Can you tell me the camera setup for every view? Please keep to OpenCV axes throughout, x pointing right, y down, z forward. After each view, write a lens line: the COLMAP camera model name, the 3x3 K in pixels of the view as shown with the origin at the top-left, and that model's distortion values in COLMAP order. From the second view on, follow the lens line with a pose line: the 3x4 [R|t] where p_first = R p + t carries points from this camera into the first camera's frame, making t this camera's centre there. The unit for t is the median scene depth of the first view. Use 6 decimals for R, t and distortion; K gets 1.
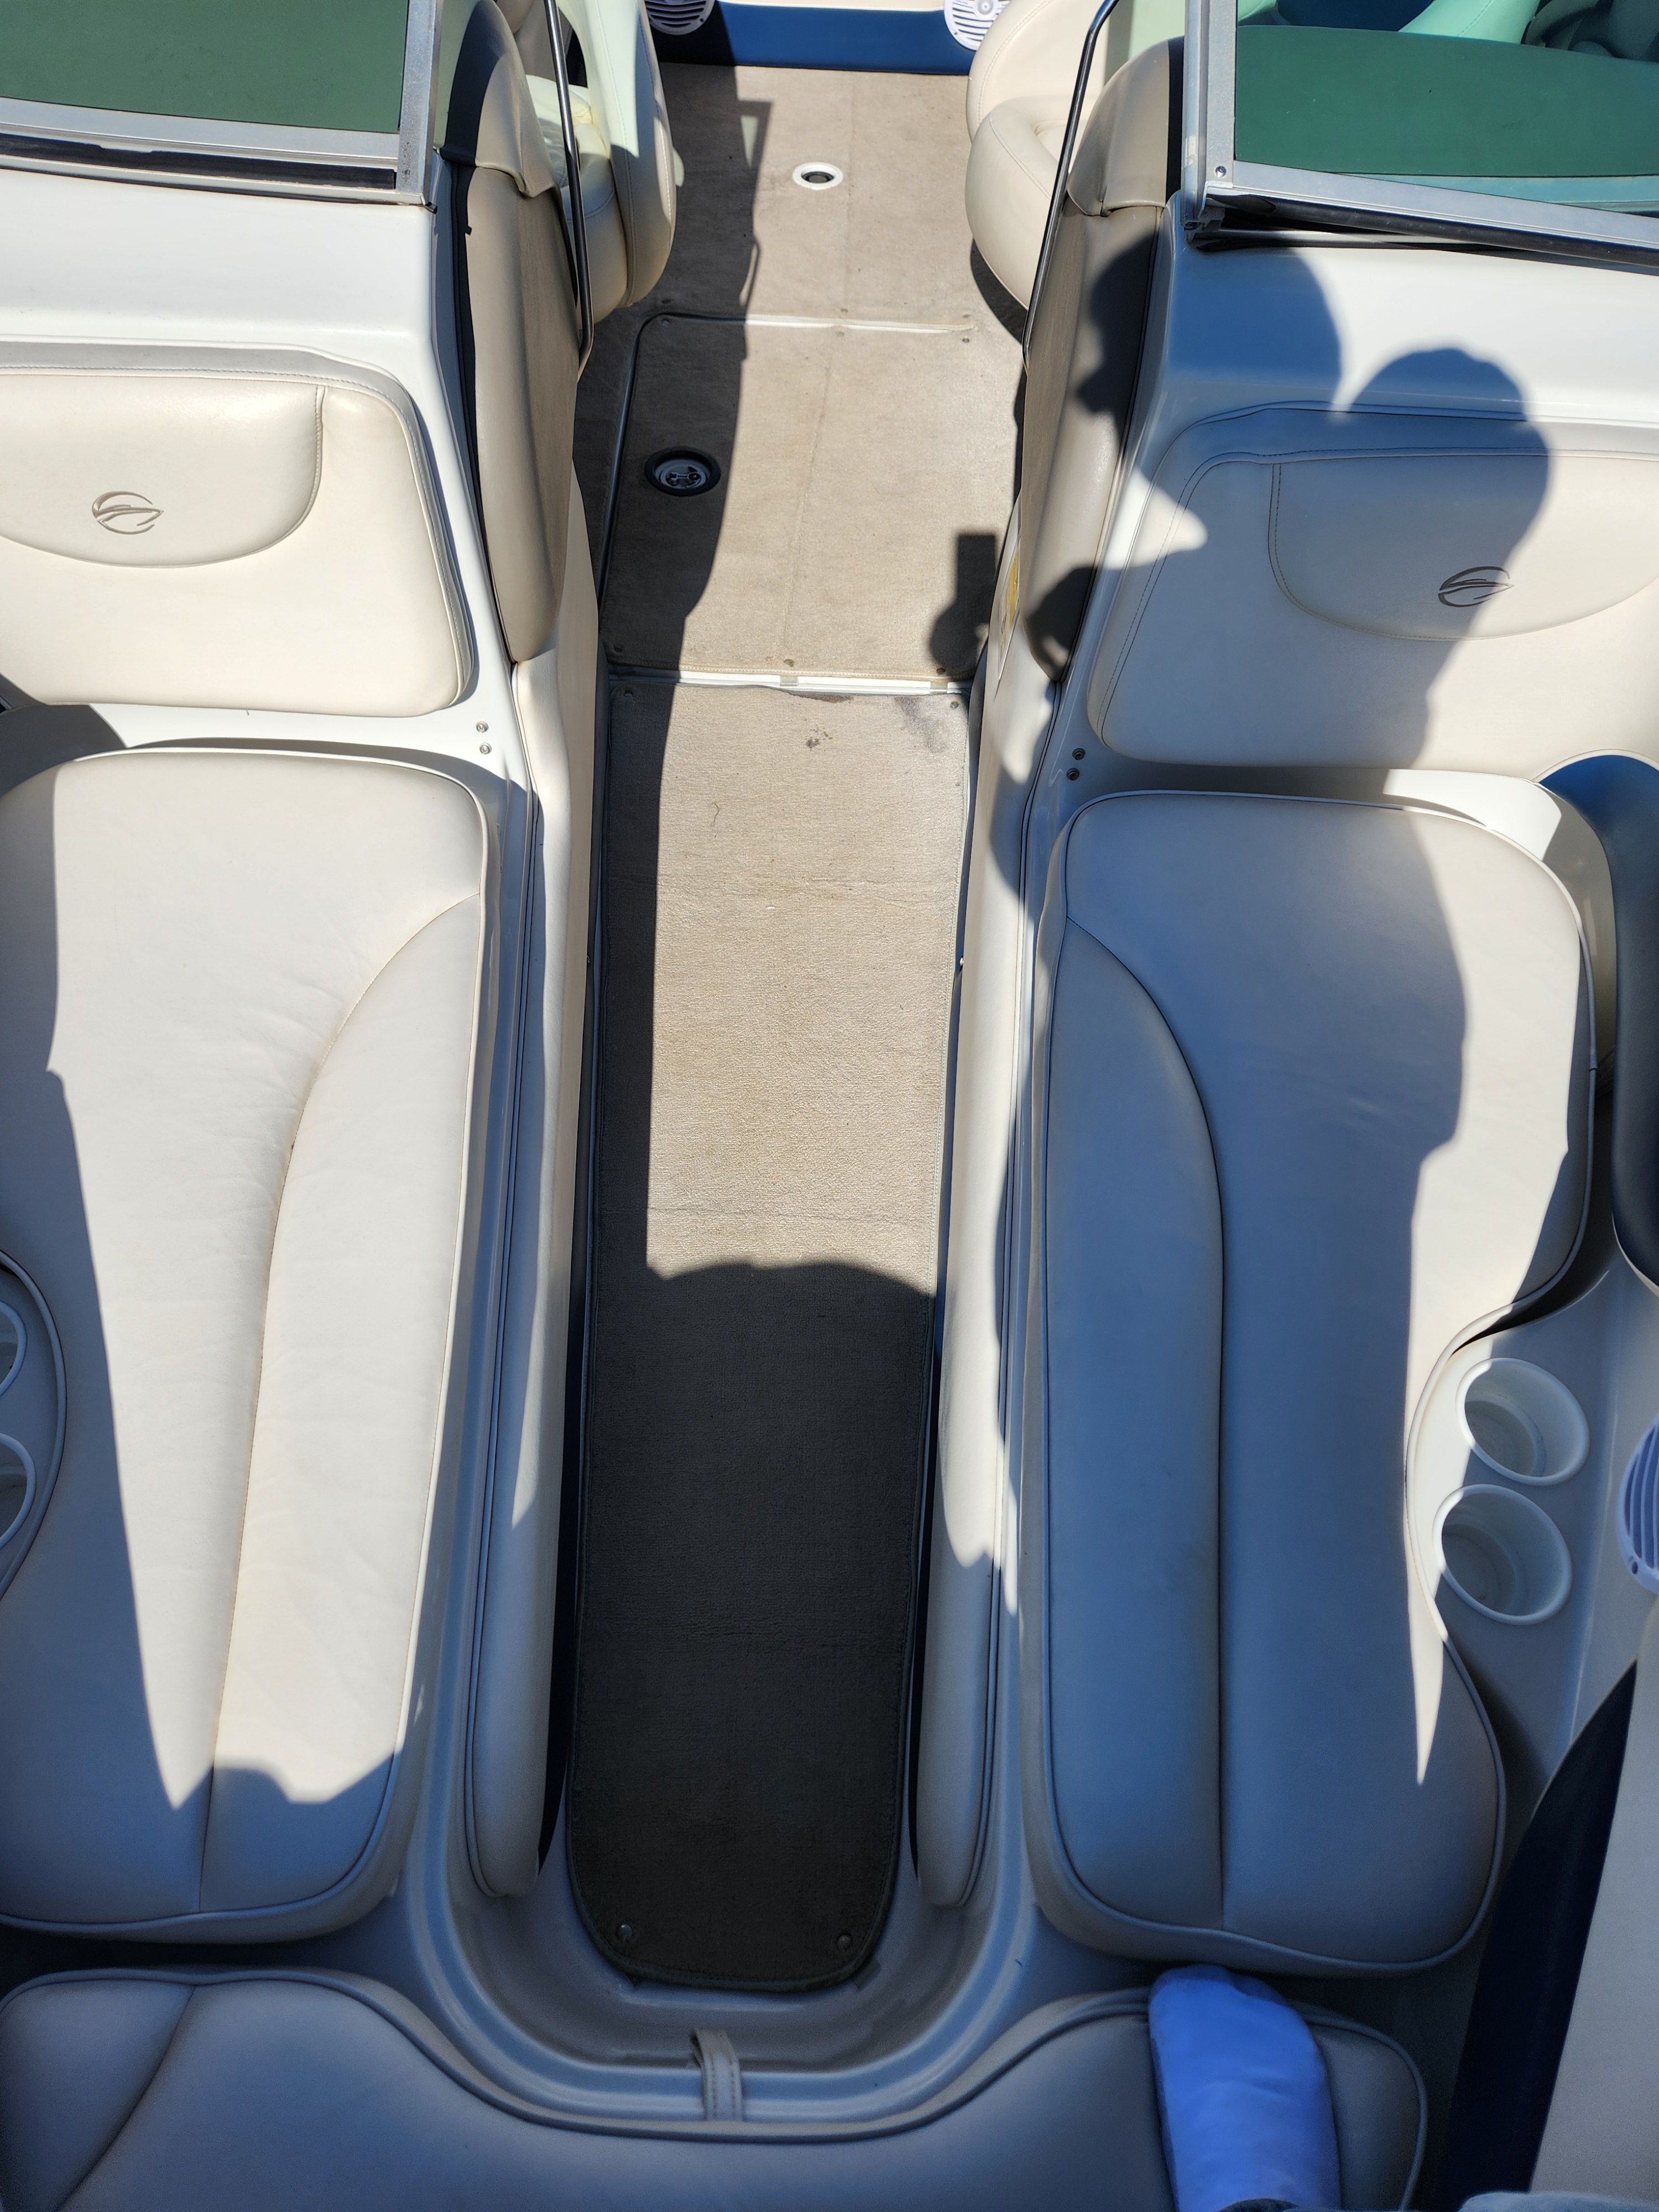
lens RADIAL K [[1478.4, 0, 793.4], [0, 1478.4, 1075.6], [0, 0, 1]] dist [0.079977, -0.075381]
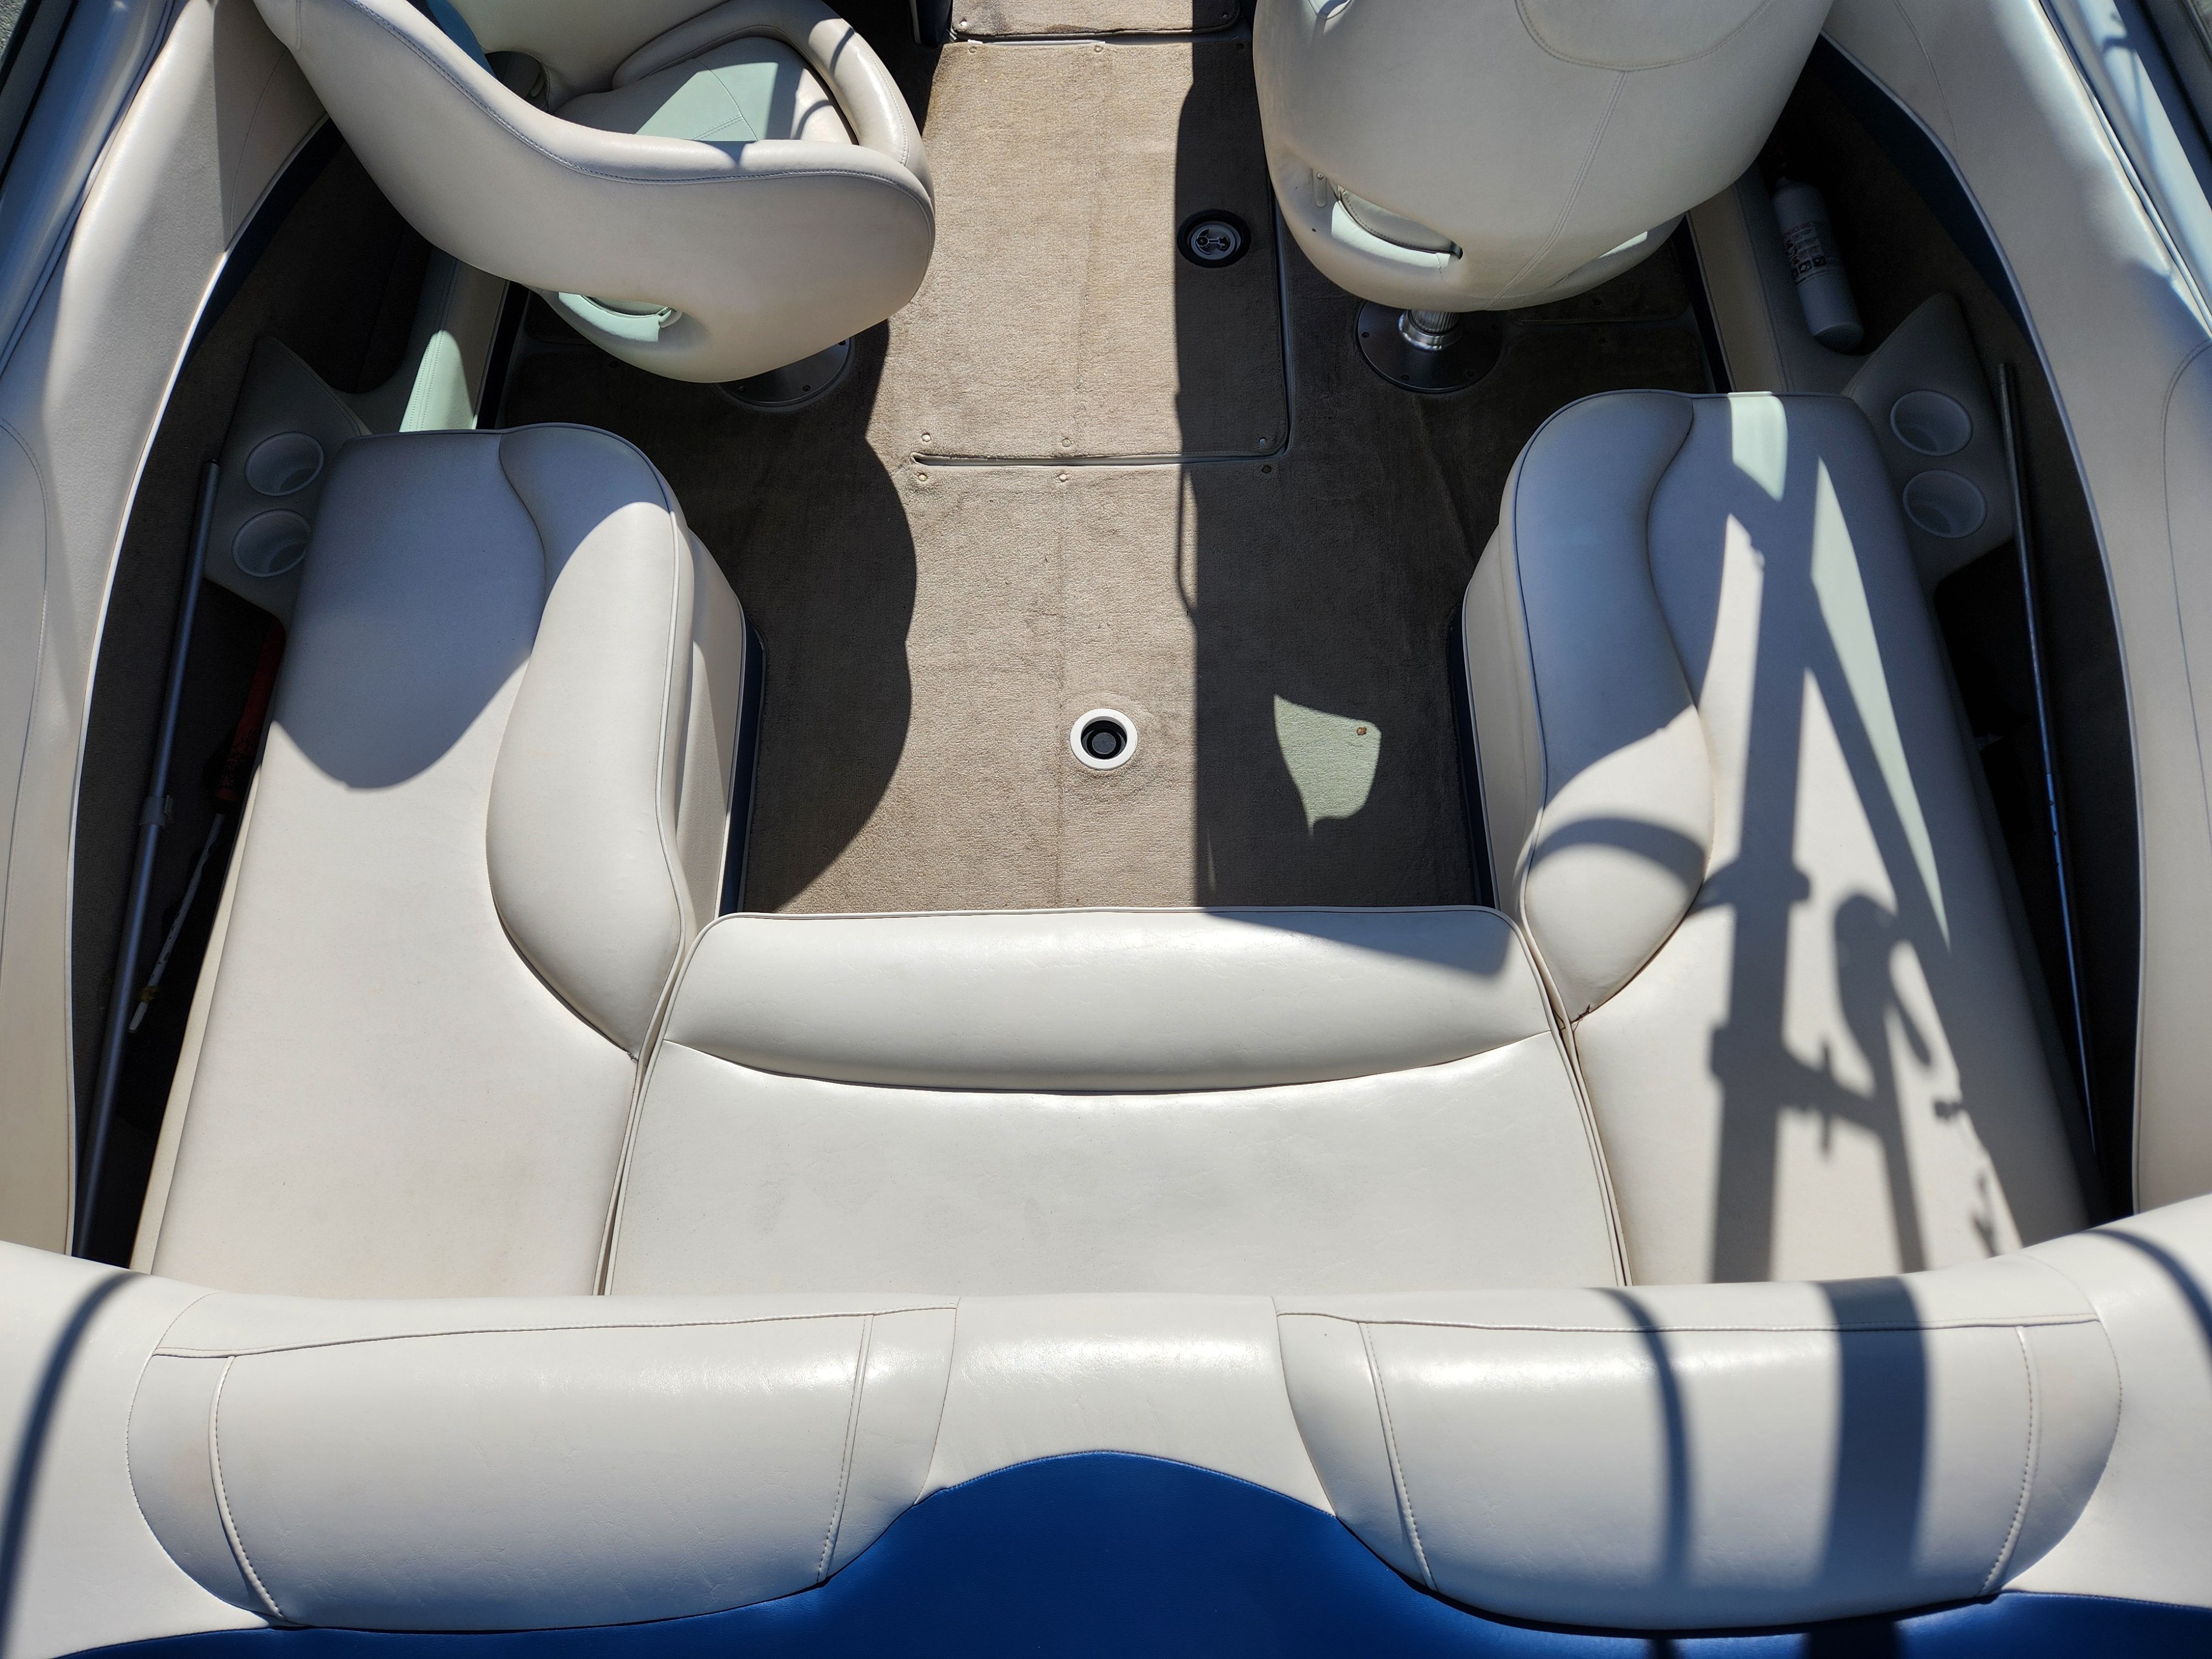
lens RADIAL K [[1467.6, 0, 1090.3], [0, 1467.6, 830.0], [0, 0, 1]] dist [0.088965, -0.077194]
pose [[-0.998755, 0.038268, -0.031996, 0.092445], [-0.047971, -0.561036, 0.826400, -2.223118], [0.013673, 0.826907, 0.562173, 1.156651]]
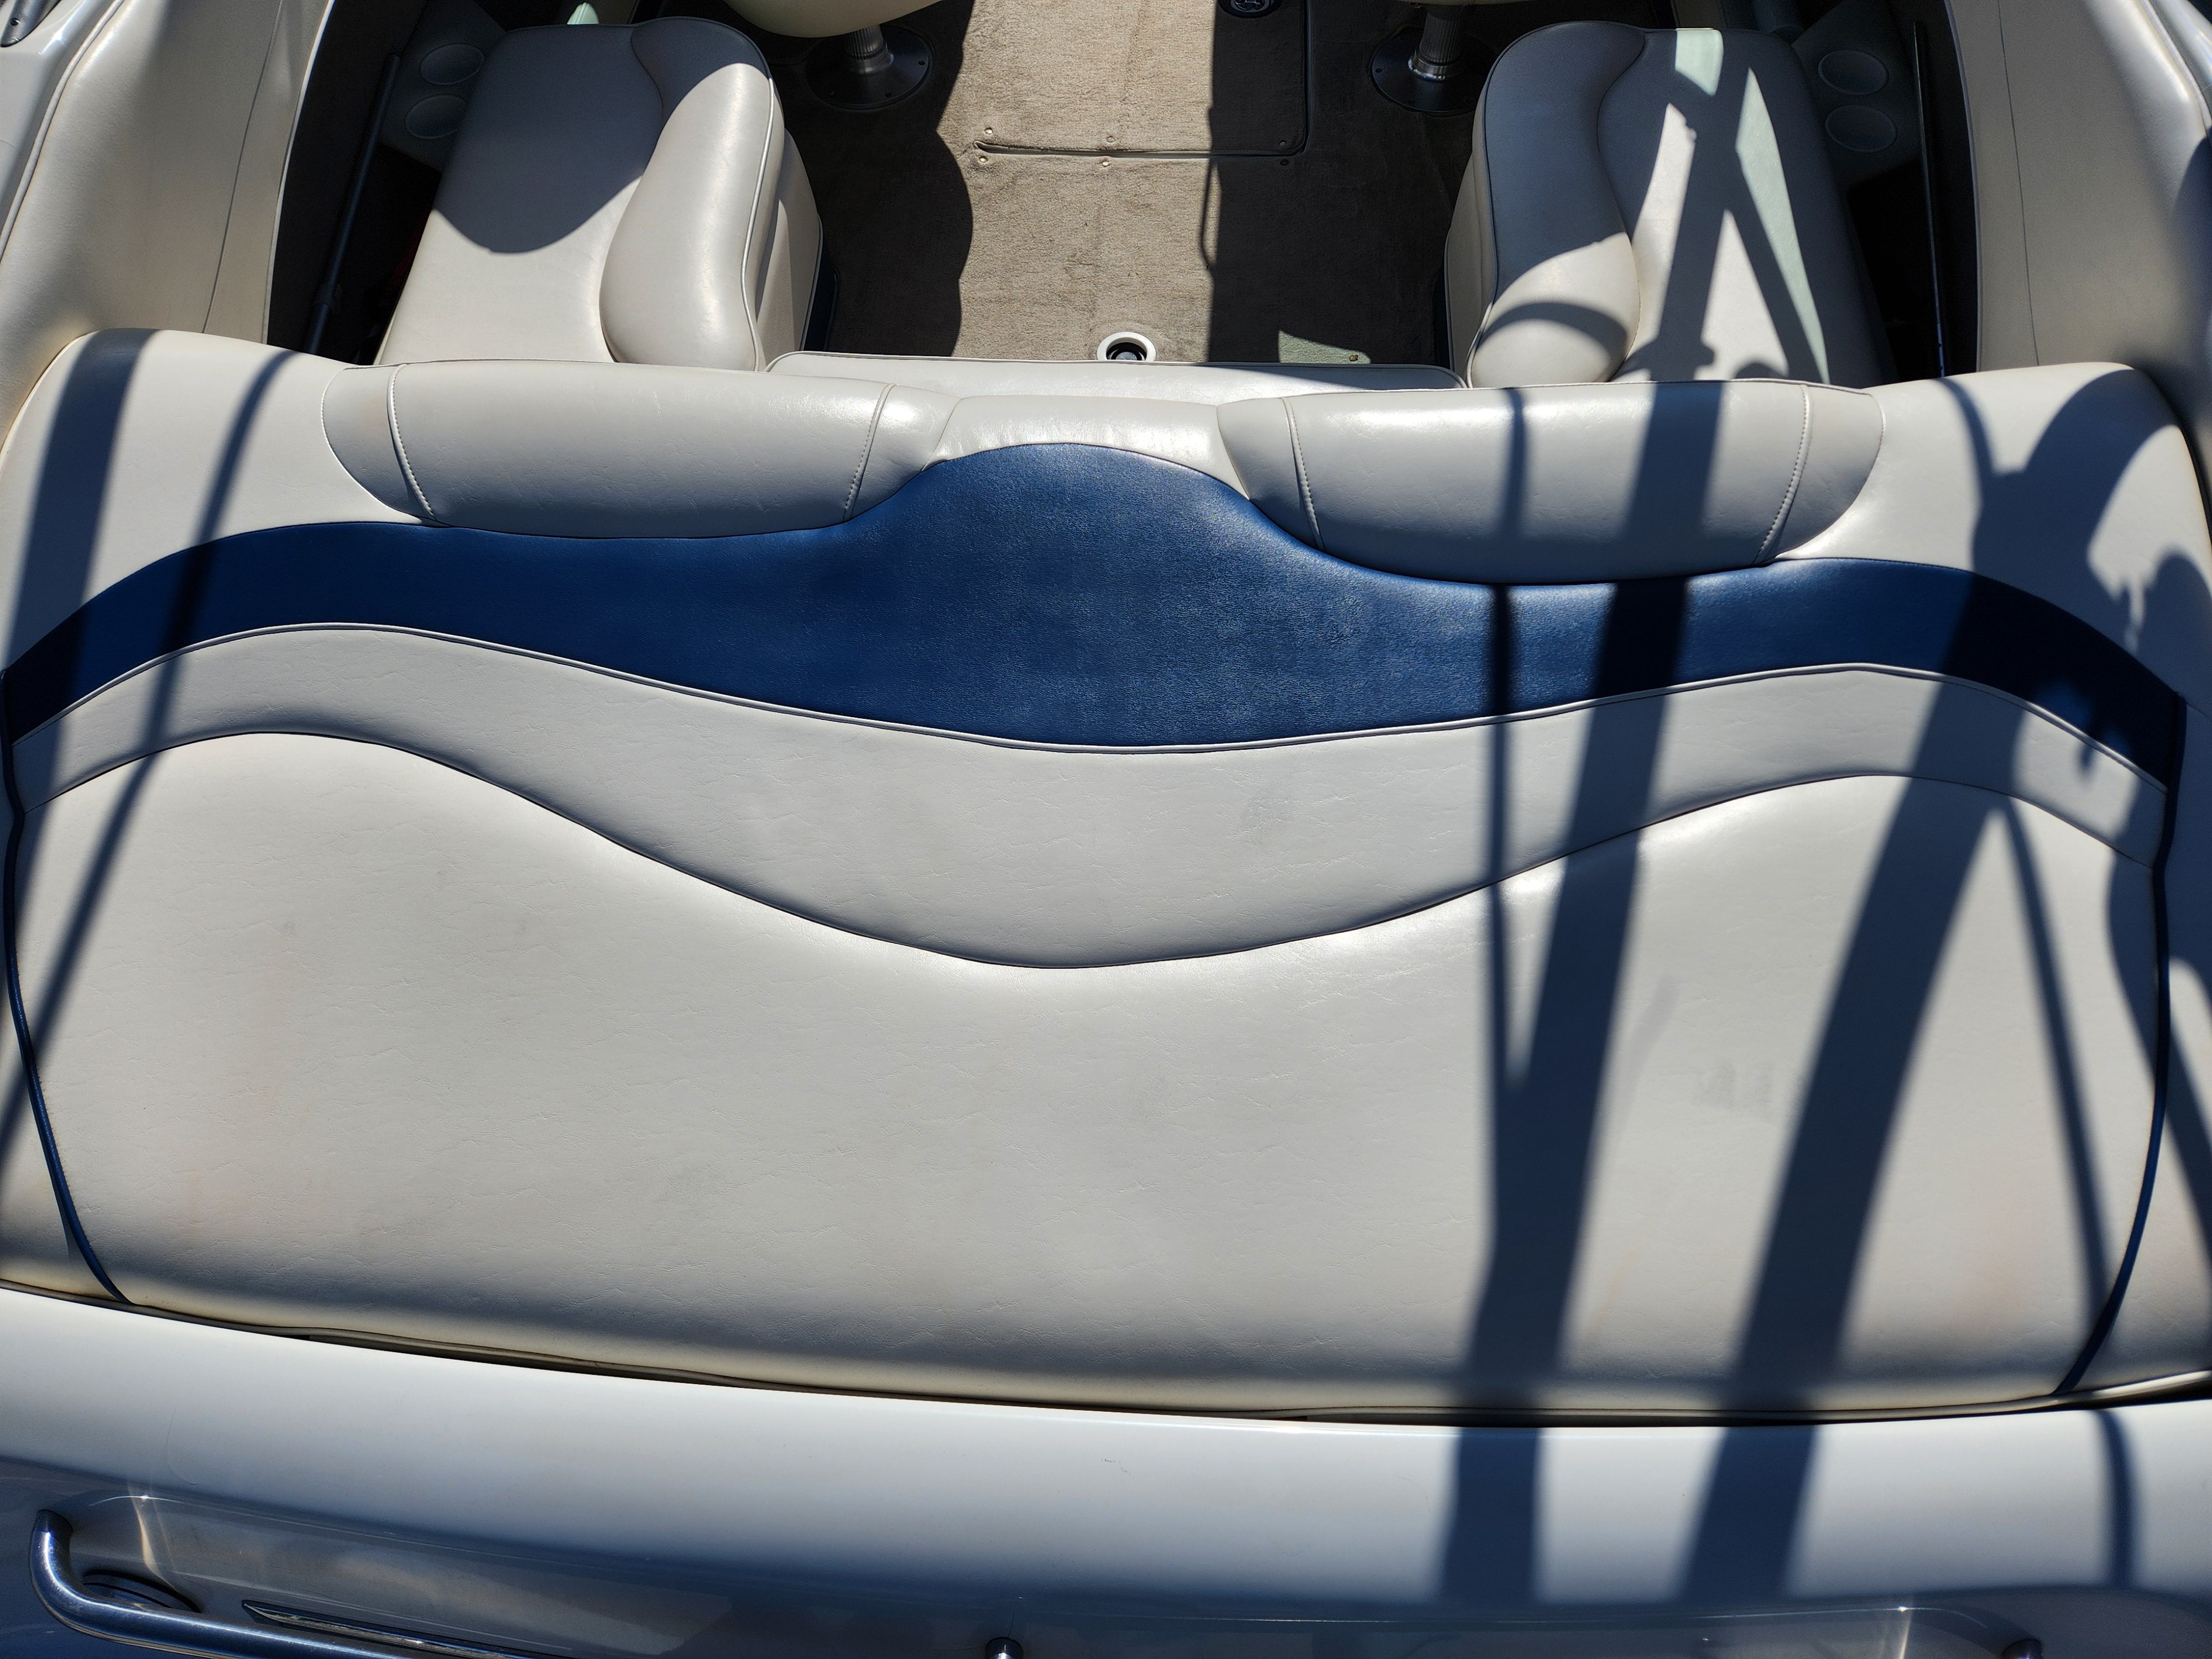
lens RADIAL K [[1467.6, 0, 1090.3], [0, 1467.6, 830.0], [0, 0, 1]] dist [0.088965, -0.077194]
pose [[-0.999803, -0.019839, -0.000046, 0.062630], [0.009628, -0.487234, 0.873218, -2.645438], [-0.017346, 0.873046, 0.487329, 1.515426]]
